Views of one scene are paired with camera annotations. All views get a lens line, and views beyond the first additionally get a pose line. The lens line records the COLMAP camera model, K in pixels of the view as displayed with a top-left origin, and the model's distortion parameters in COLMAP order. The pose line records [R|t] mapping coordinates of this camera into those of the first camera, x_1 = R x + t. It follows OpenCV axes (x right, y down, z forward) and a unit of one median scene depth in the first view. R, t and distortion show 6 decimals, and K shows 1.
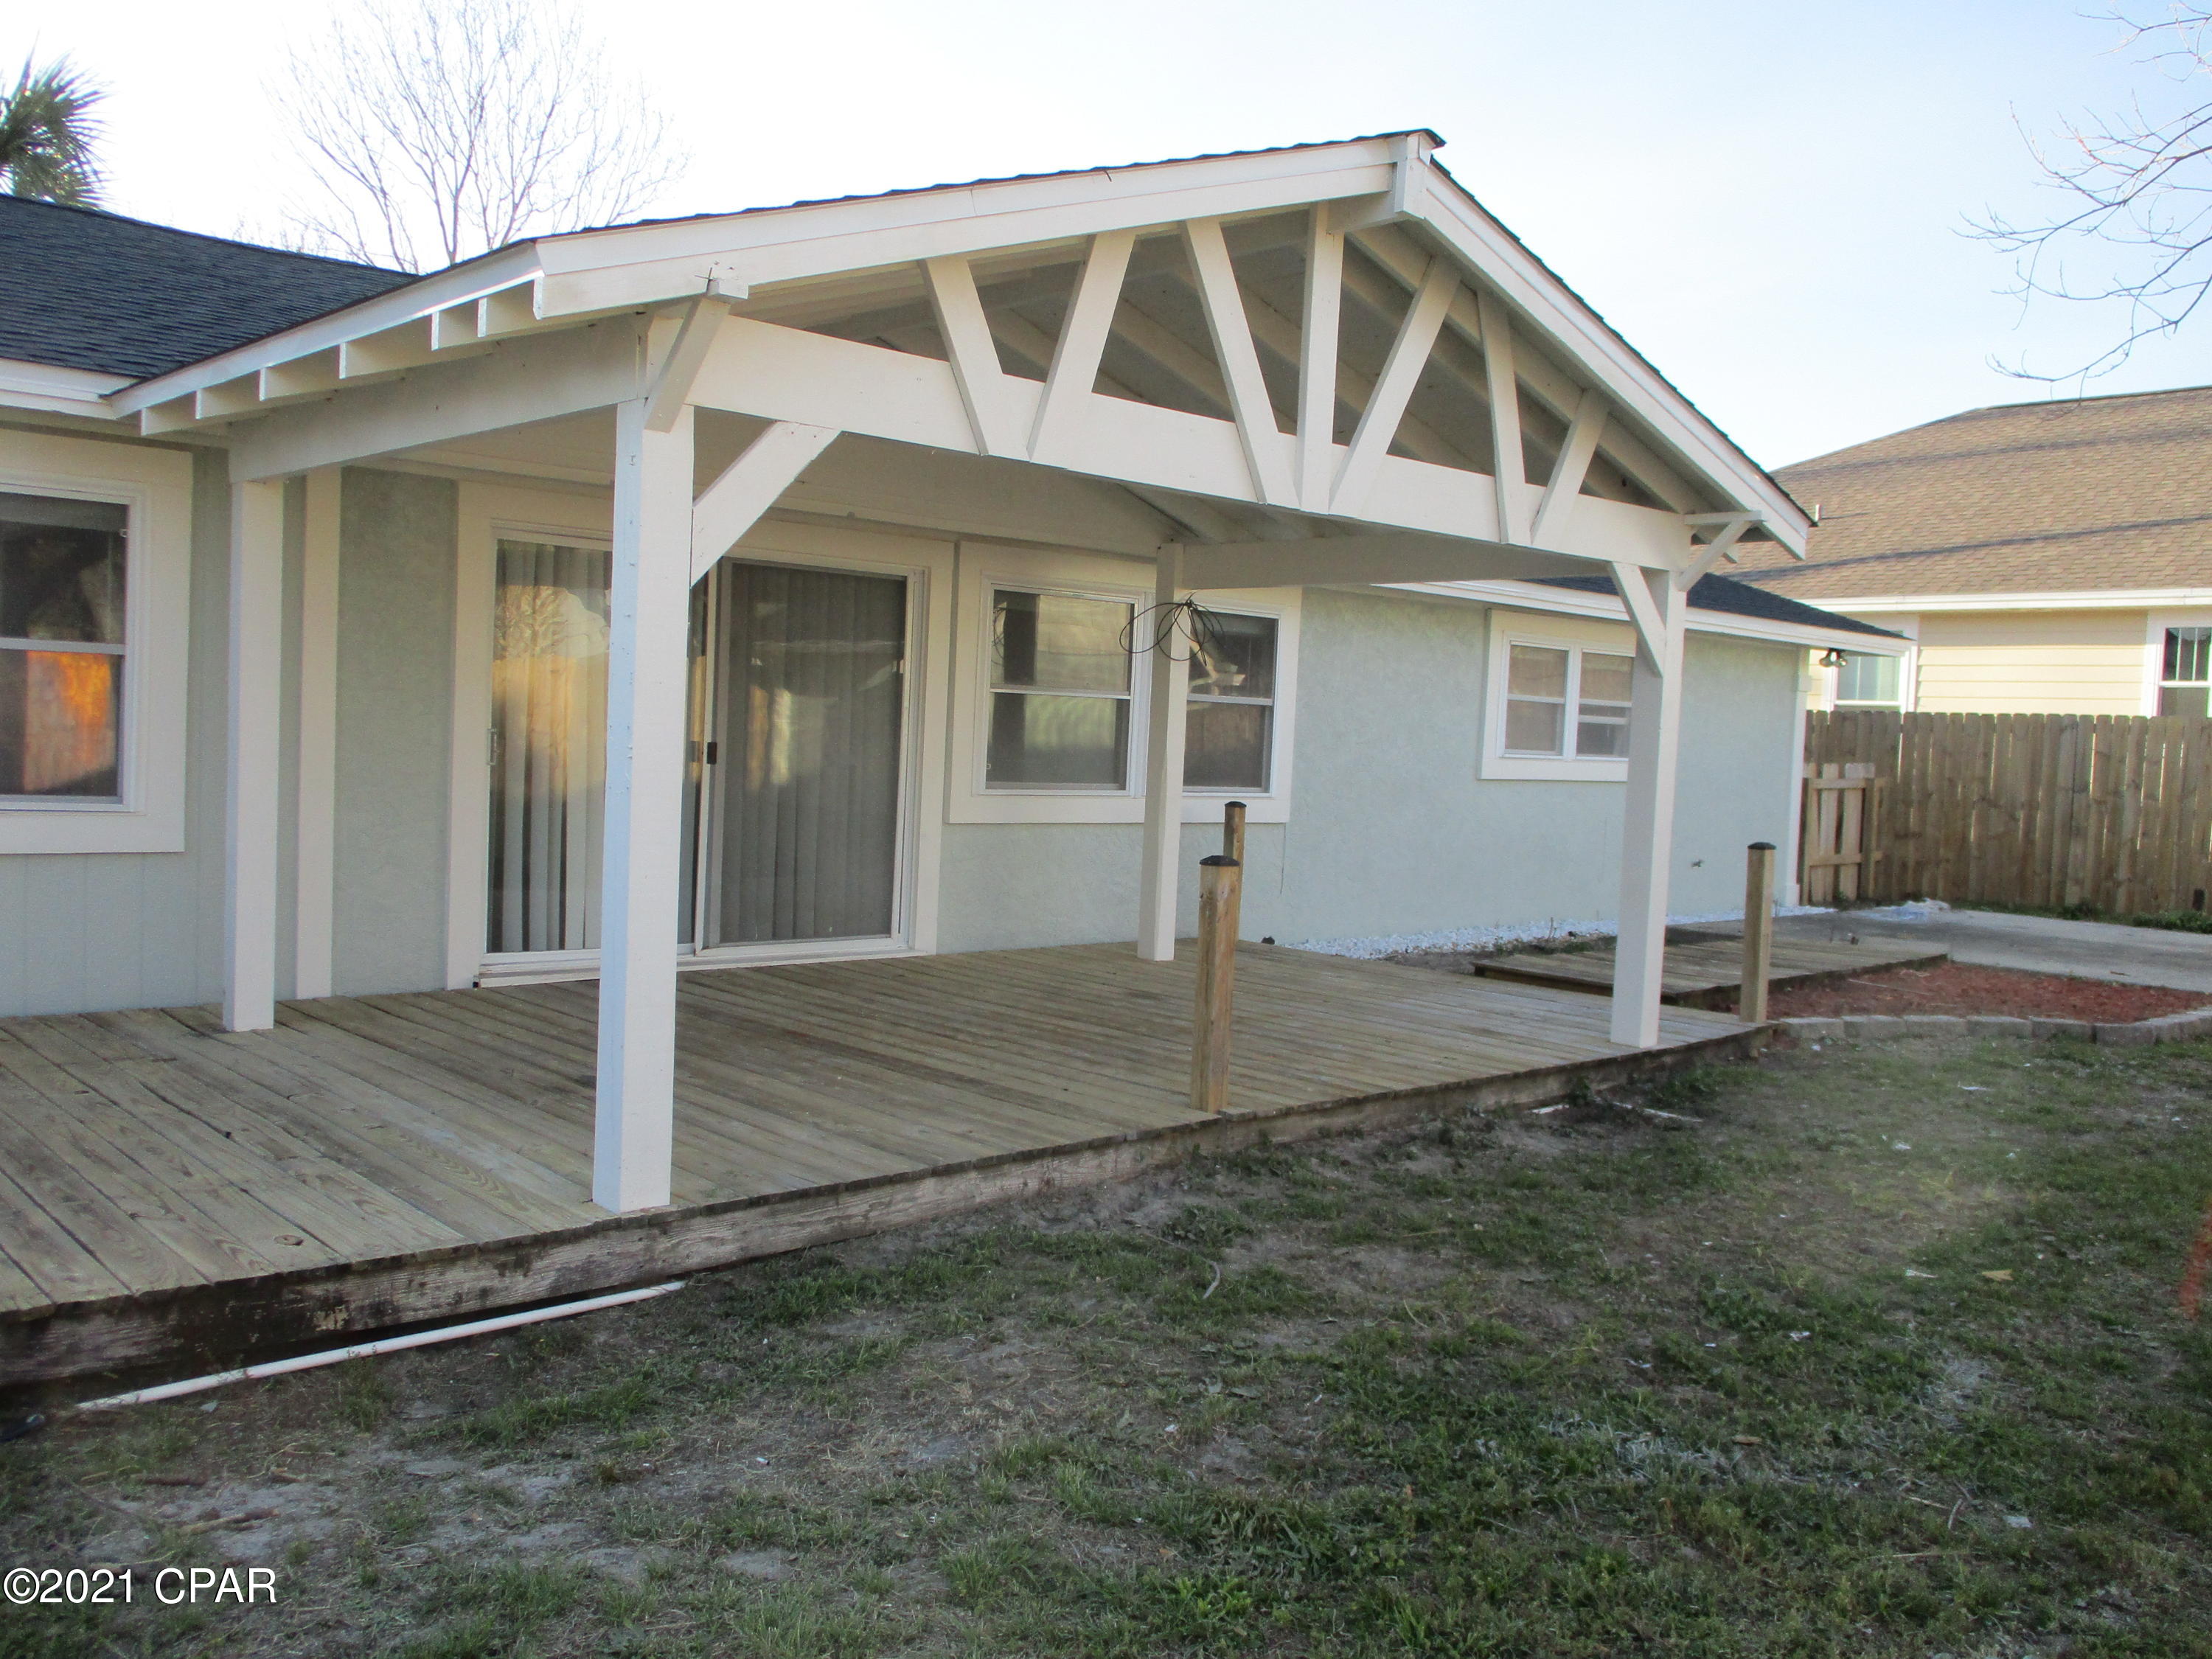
lens RADIAL K [[1827.5, 0, 1104.6], [0, 1827.5, 827.2], [0, 0, 1]] dist [-0.013852, -0.007003]
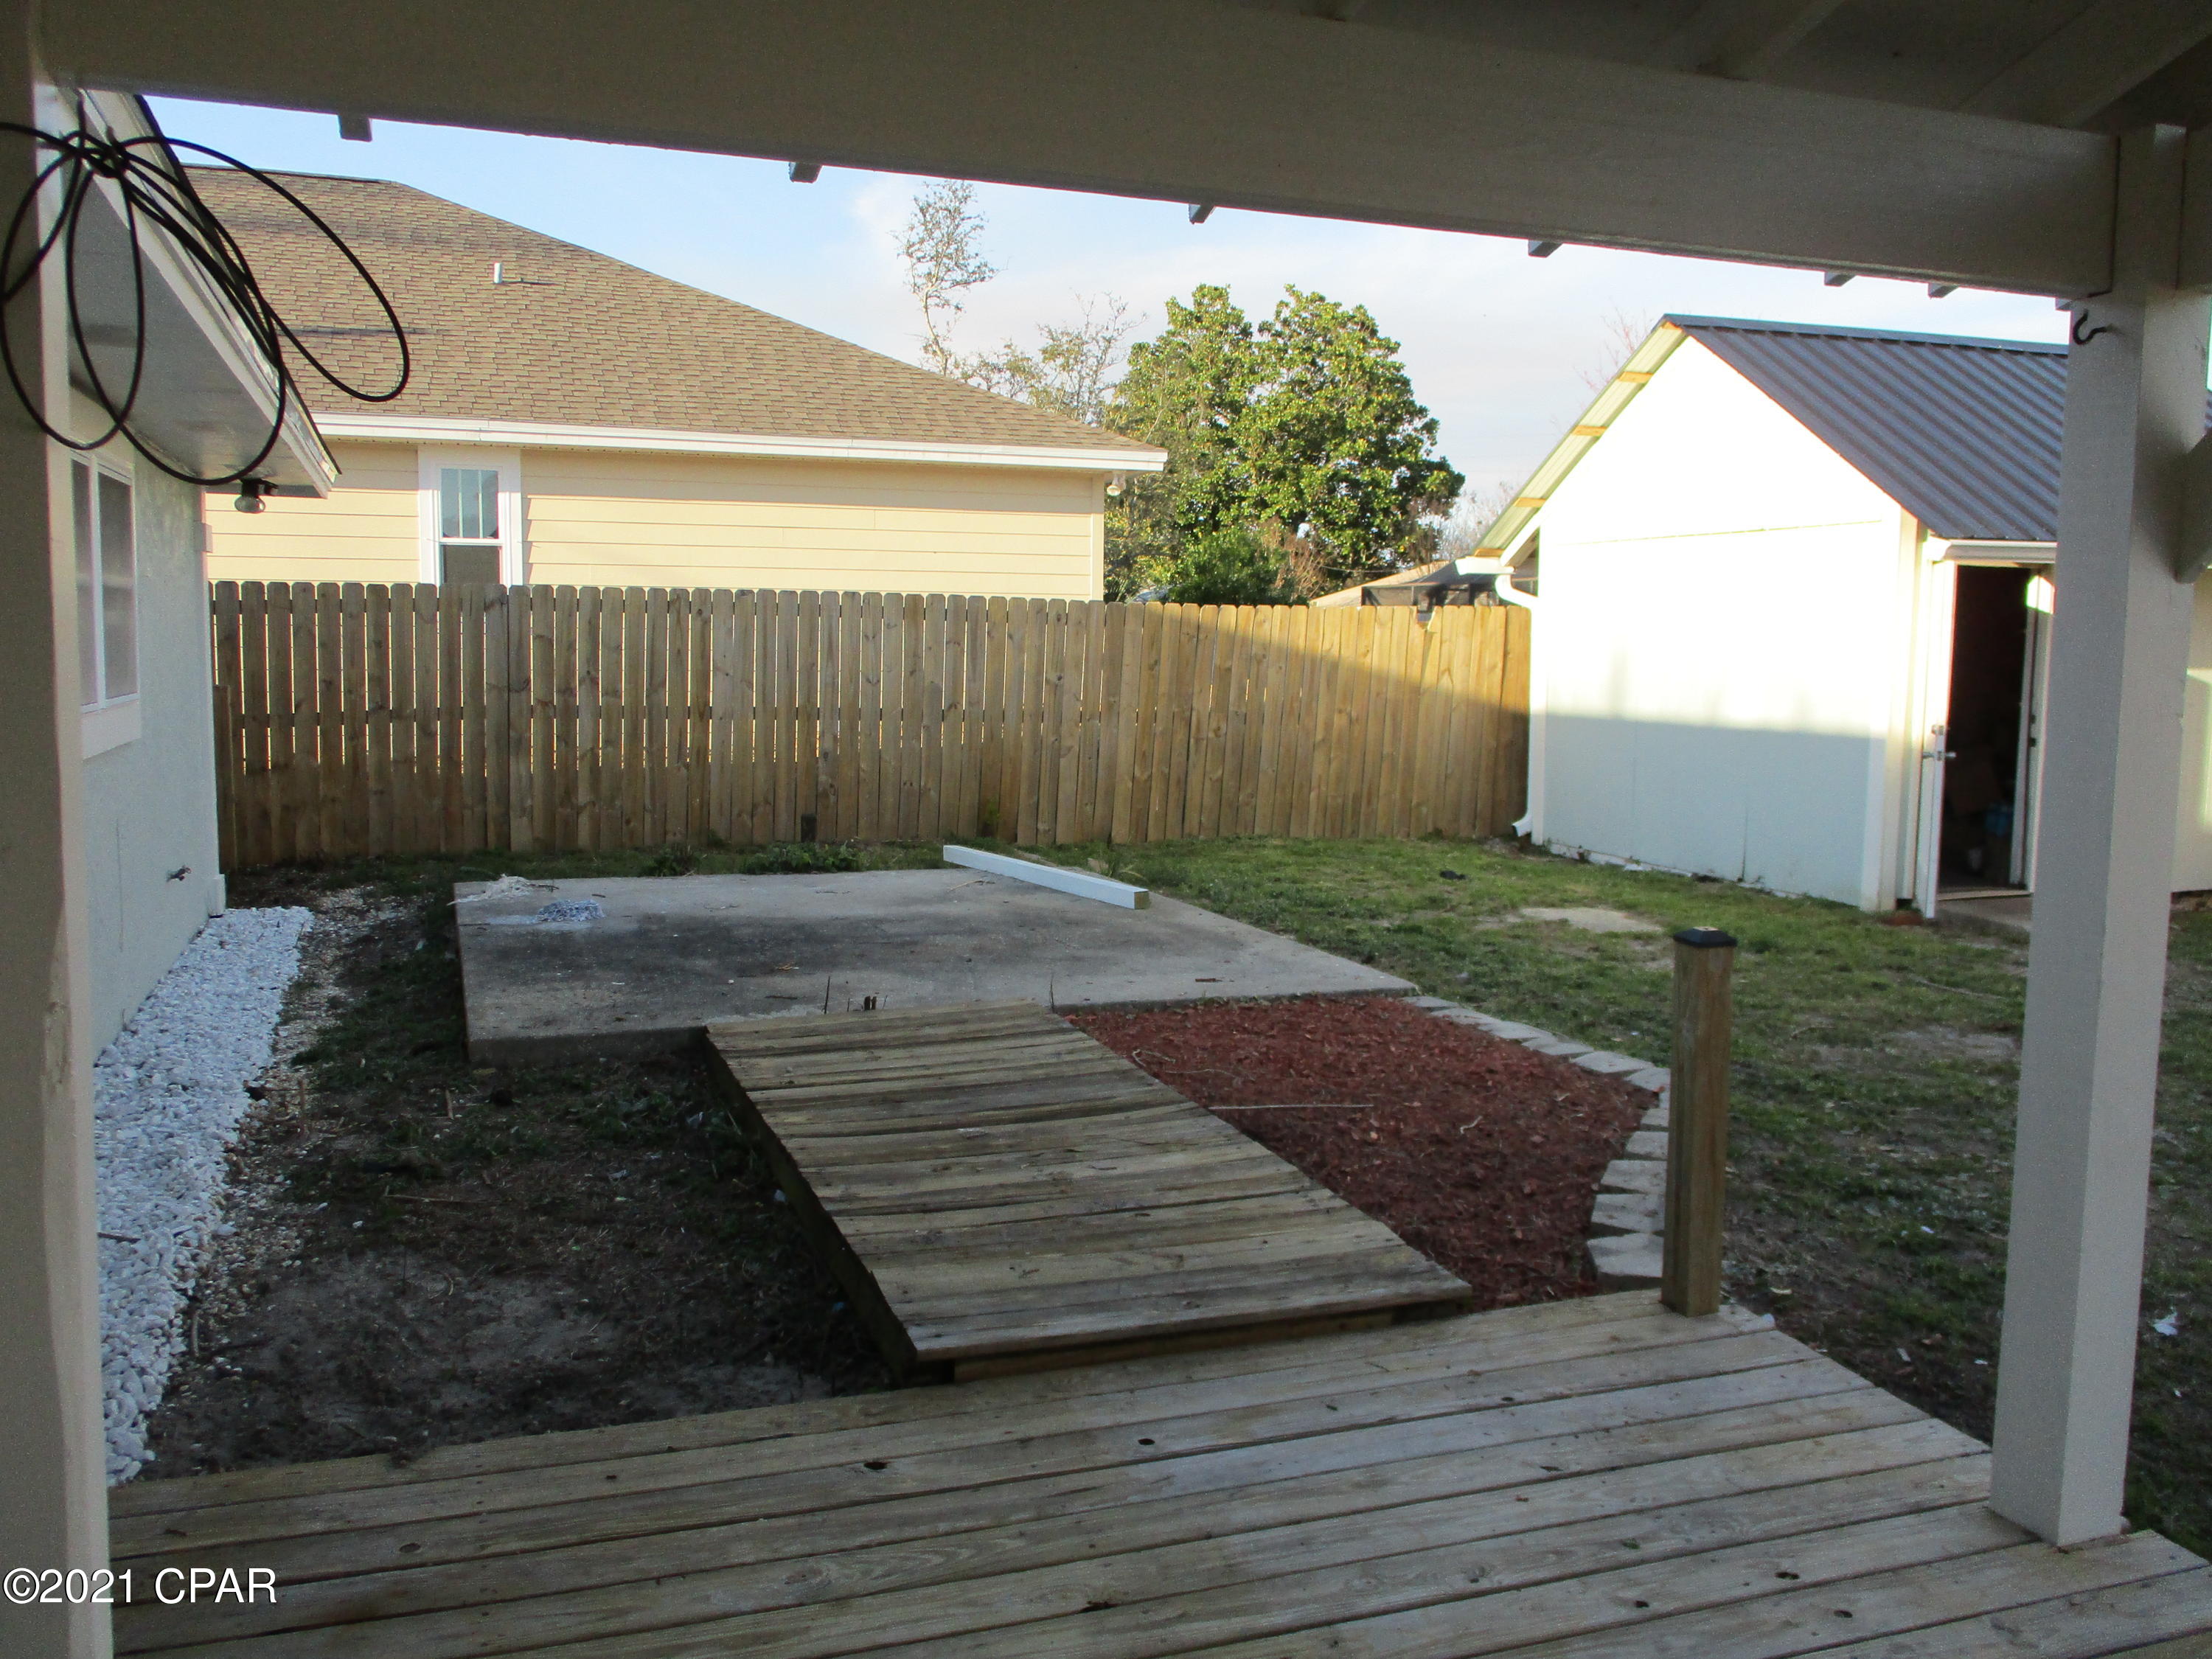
lens RADIAL K [[1827.5, 0, 1106.0], [0, 1827.5, 831.9], [0, 0, 1]] dist [-0.013852, -0.007003]
pose [[0.395702, -0.128827, 0.909298, -0.046963], [0.053945, 0.991663, 0.117021, -0.036696], [-0.916793, 0.002747, 0.399353, 0.495559]]
